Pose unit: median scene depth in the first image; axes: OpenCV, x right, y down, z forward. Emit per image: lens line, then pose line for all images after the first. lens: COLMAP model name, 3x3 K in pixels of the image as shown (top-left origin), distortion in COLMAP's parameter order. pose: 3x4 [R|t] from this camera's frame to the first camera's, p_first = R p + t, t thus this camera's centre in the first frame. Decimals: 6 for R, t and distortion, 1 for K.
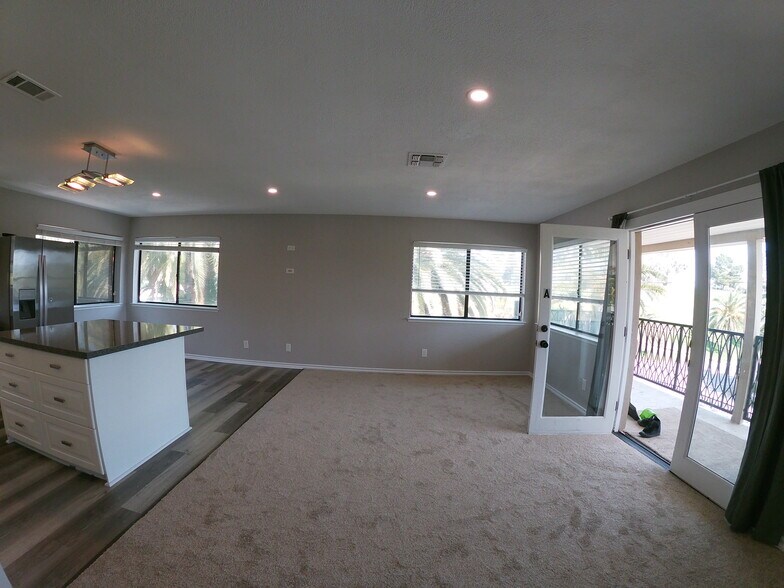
lens RADIAL K [[335.2, 0, 392.0], [0, 335.2, 294.0], [0, 0, 1]] dist [-0.201612, 0.034862]
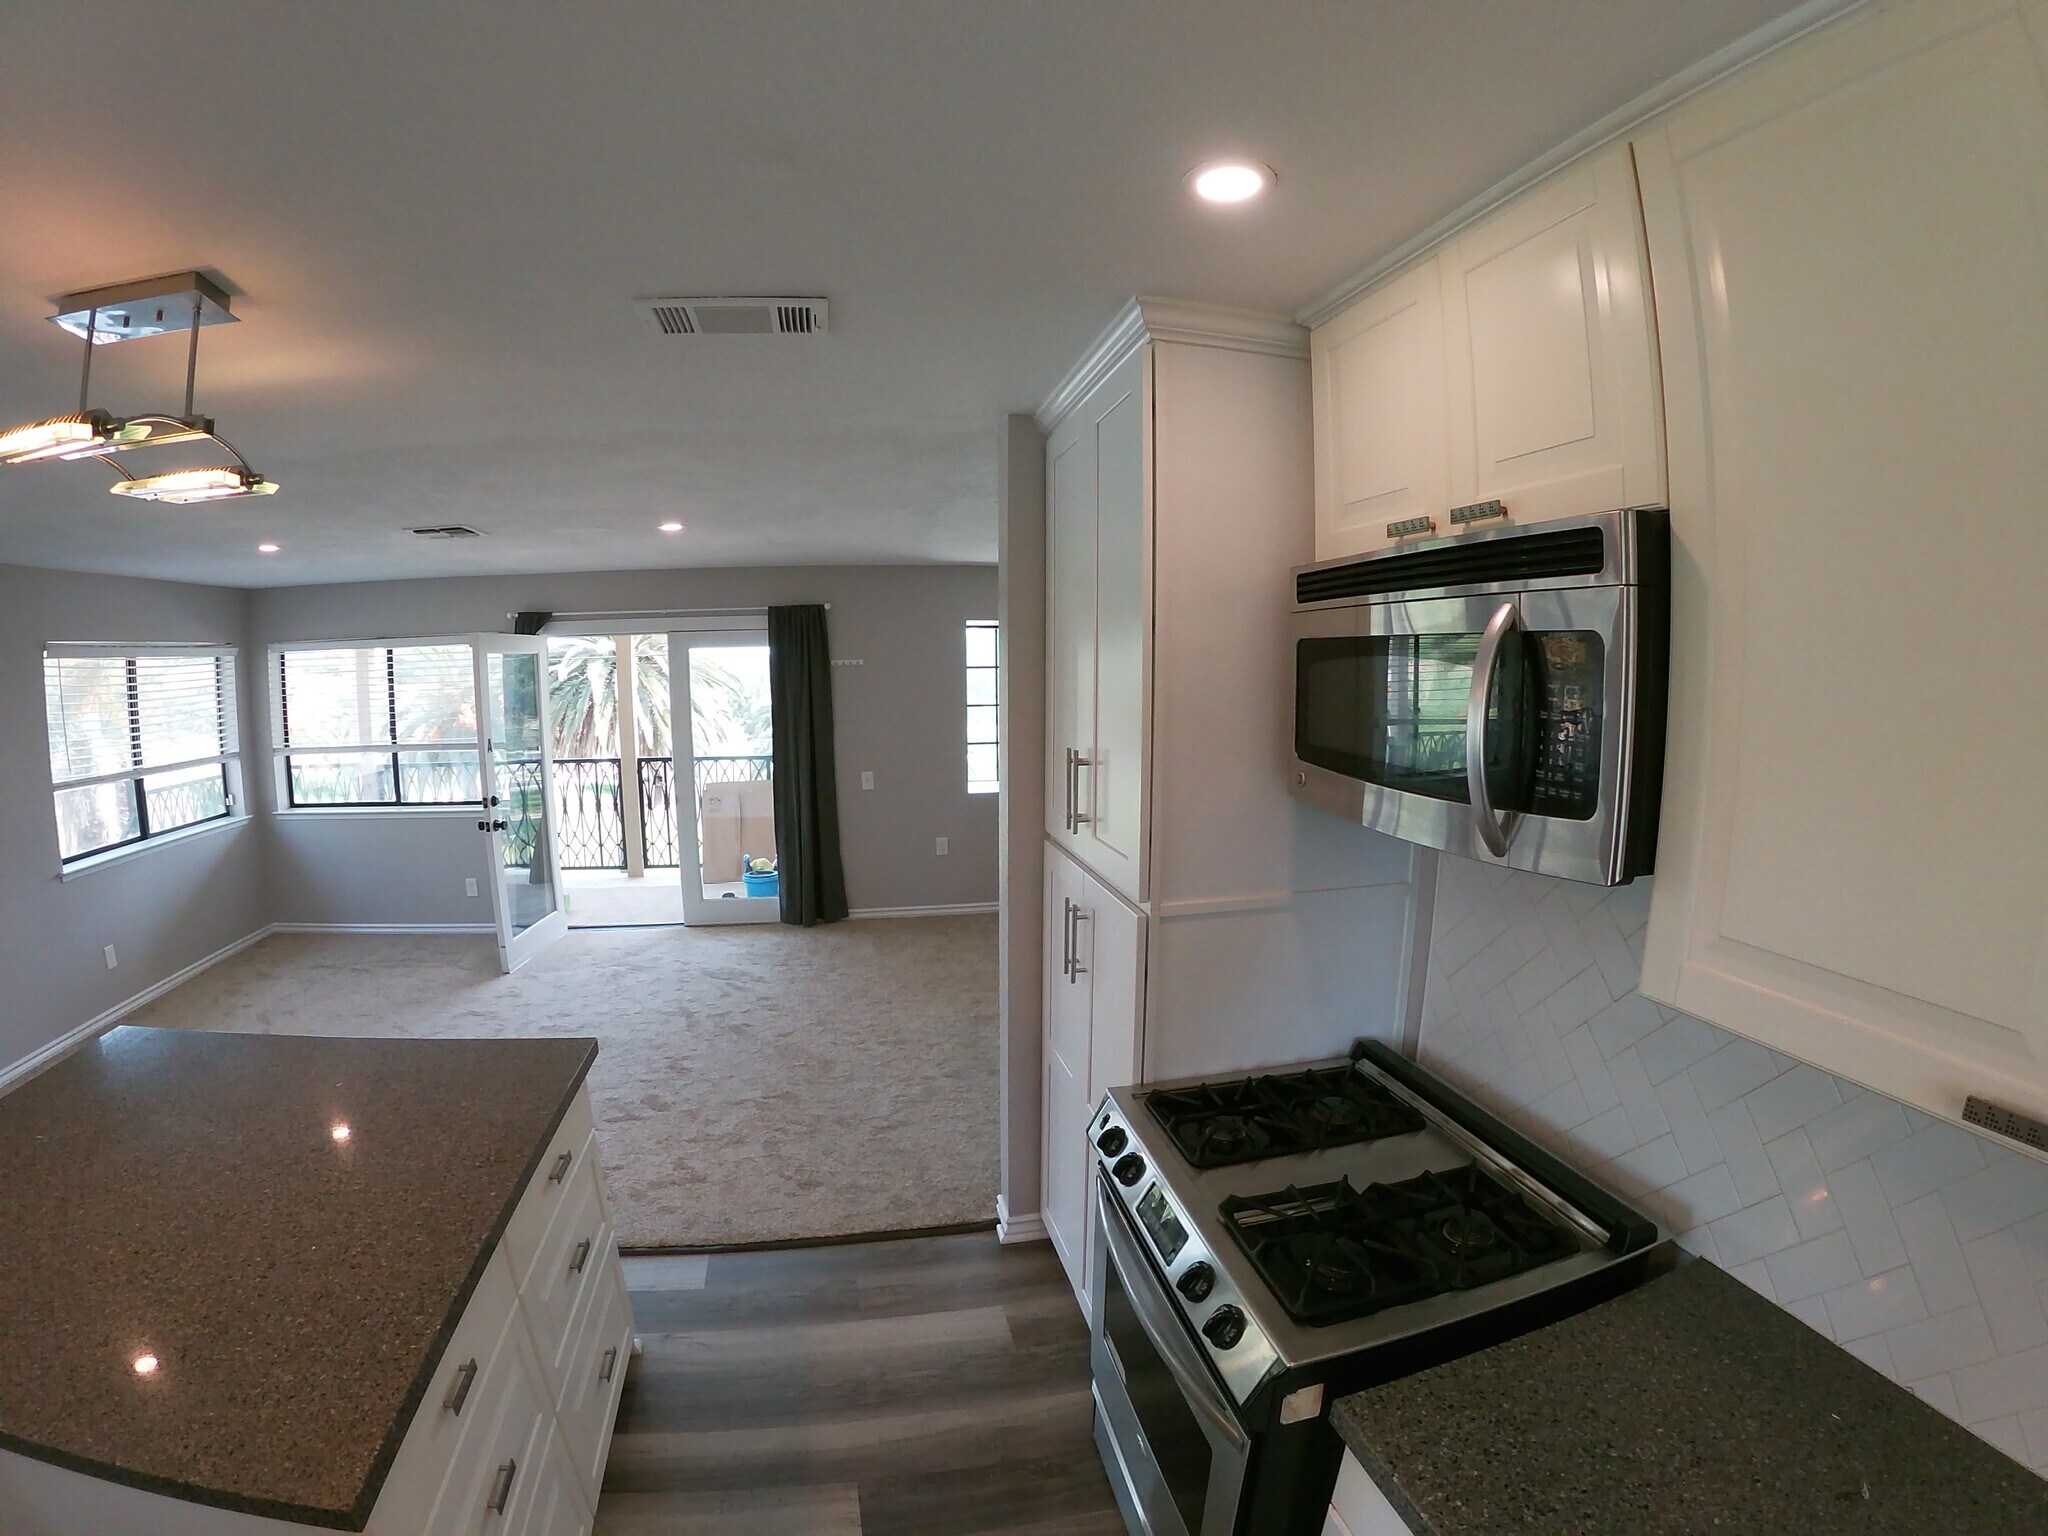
lens RADIAL K [[875.5, 0, 1024.0], [0, 875.5, 768.0], [0, 0, 1]] dist [-0.201612, 0.034862]
pose [[-0.227230, -0.143895, 0.963151, -0.985886], [0.020582, 0.988093, 0.152477, -0.136813], [-0.973624, 0.054471, -0.221563, 0.254344]]
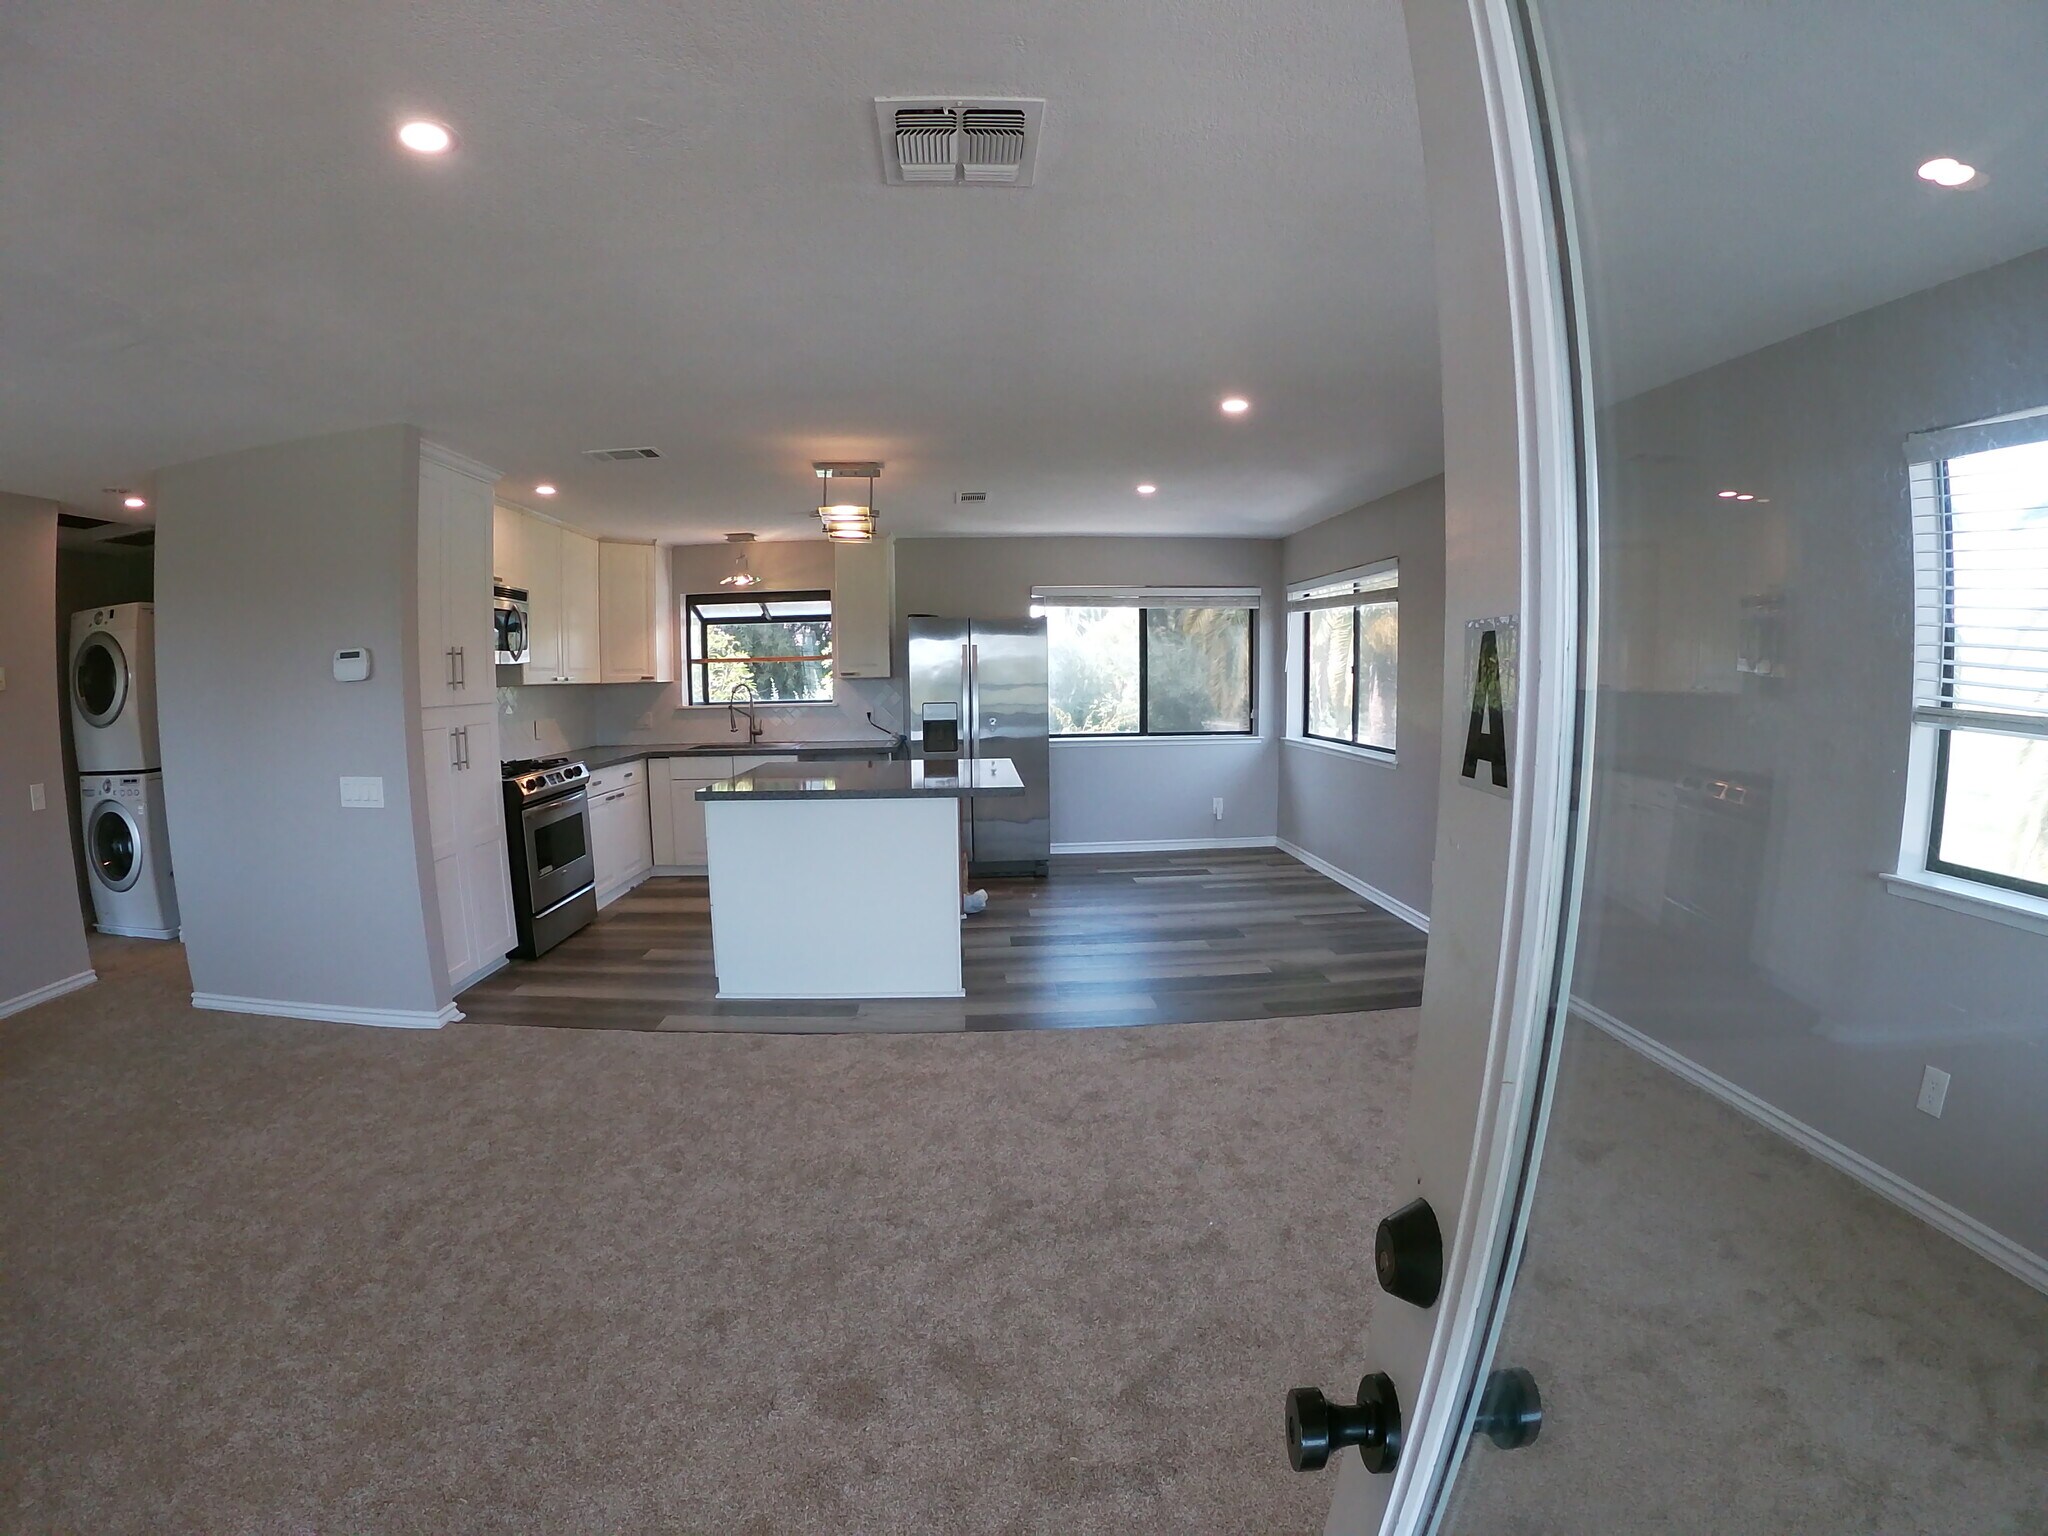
lens RADIAL K [[875.5, 0, 1024.0], [0, 875.5, 768.0], [0, 0, 1]] dist [-0.201612, 0.034862]
pose [[0.083223, 0.065500, -0.994376, 0.479421], [-0.008683, 0.997847, 0.065002, -0.002654], [0.996493, 0.003225, 0.083613, 0.690914]]
